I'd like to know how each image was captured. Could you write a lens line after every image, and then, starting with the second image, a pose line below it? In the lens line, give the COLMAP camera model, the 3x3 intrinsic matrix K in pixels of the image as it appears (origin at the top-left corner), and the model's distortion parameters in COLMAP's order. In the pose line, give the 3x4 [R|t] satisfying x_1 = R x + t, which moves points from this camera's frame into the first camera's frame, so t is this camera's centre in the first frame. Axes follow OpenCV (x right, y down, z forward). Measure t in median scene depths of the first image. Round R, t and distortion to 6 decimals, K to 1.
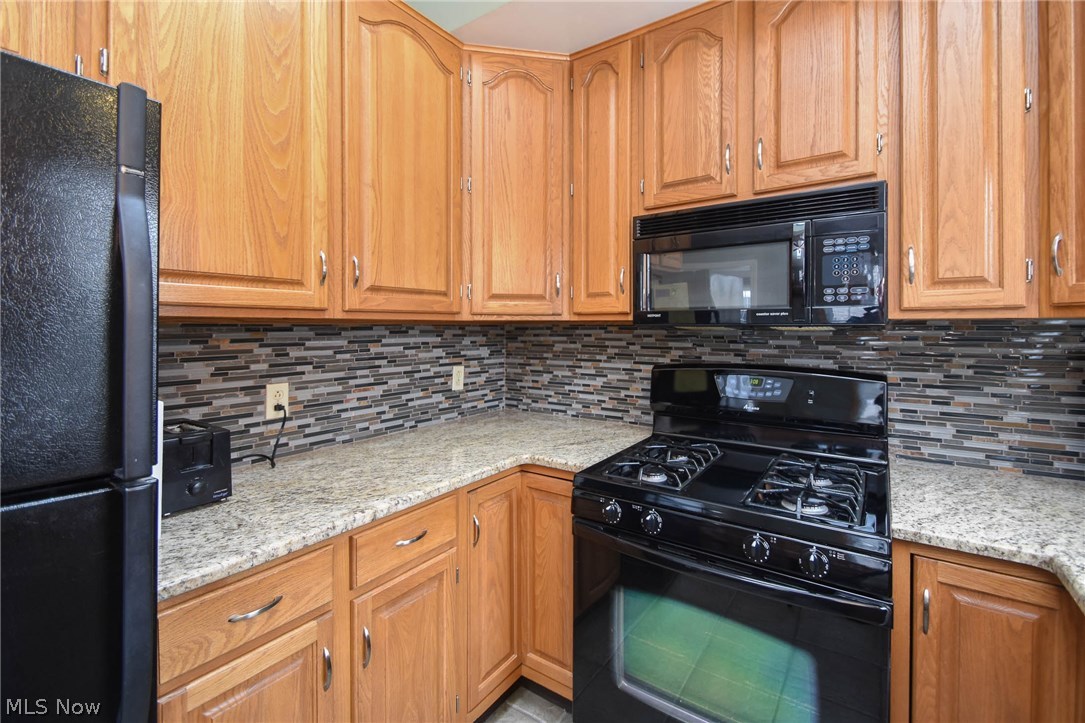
lens RADIAL K [[469.4, 0, 575.1], [0, 469.4, 327.2], [0, 0, 1]] dist [0.006925, -0.005648]
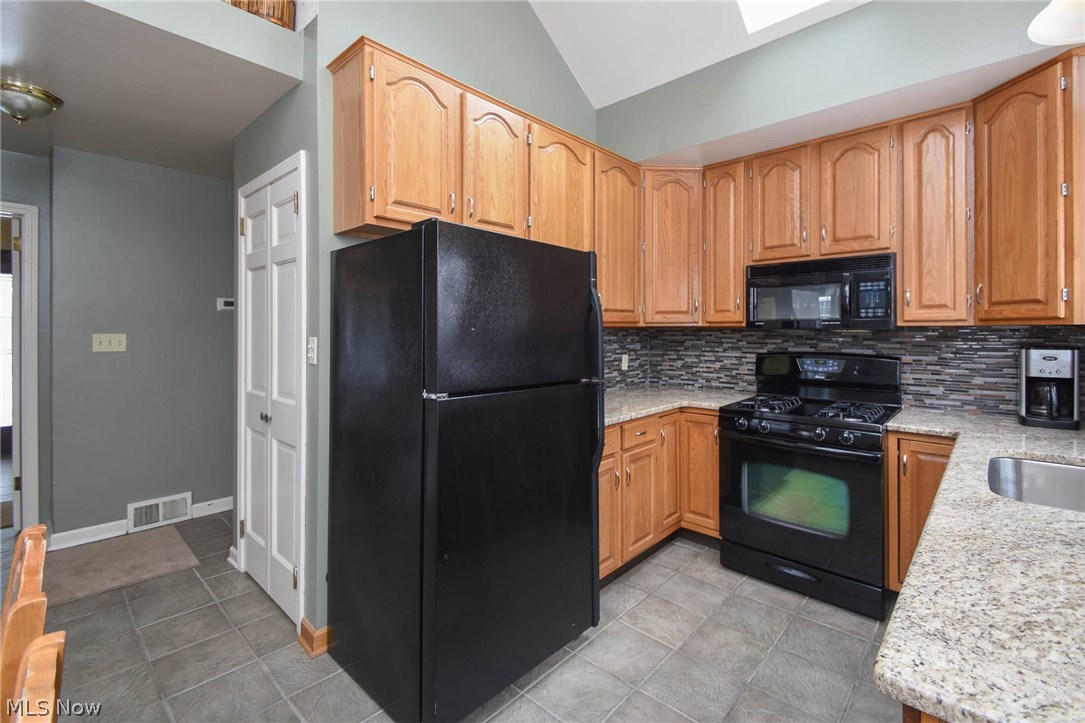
lens RADIAL K [[469.4, 0, 567.8], [0, 469.4, 329.6], [0, 0, 1]] dist [0.006925, -0.005648]
pose [[0.987370, -0.001573, -0.158422, -0.266627], [0.001680, 0.999998, 0.000537, -0.005025], [0.158421, -0.000796, 0.987371, -0.857132]]
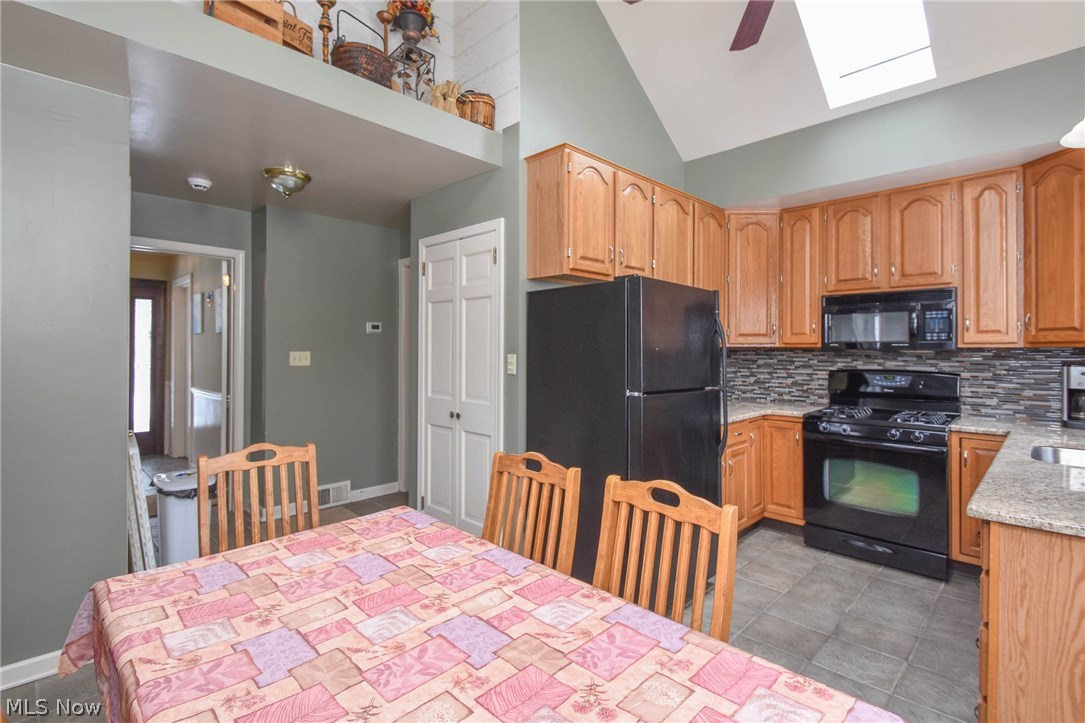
lens RADIAL K [[497.0, 0, 541.4], [0, 497.0, 346.7], [0, 0, 1]] dist [0.004960, -0.008407]
pose [[0.974520, 0.000545, -0.224299, -0.613950], [-0.001638, 0.999988, -0.004687, -0.005164], [0.224294, 0.004935, 0.974509, -1.455610]]
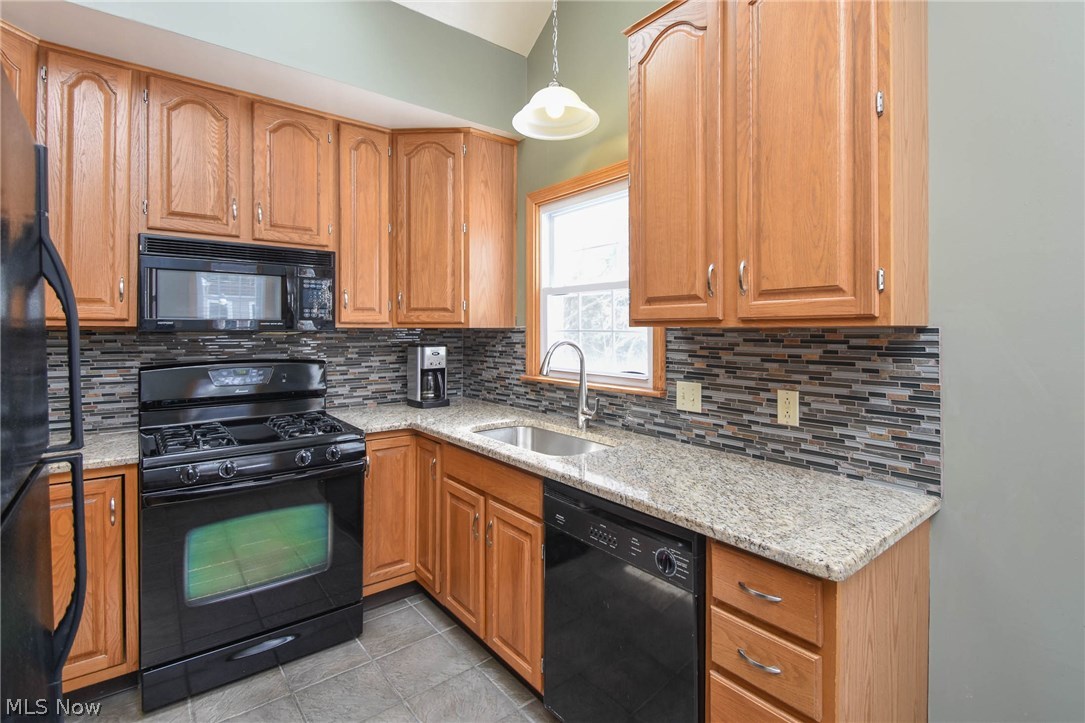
lens RADIAL K [[510.6, 0, 527.7], [0, 510.6, 327.4], [0, 0, 1]] dist [0.005295, 0.000527]
pose [[0.330534, 0.004218, 0.943785, -0.774000], [-0.000117, 0.999990, -0.004429, -0.008237], [-0.943794, 0.001353, 0.330531, -0.289936]]
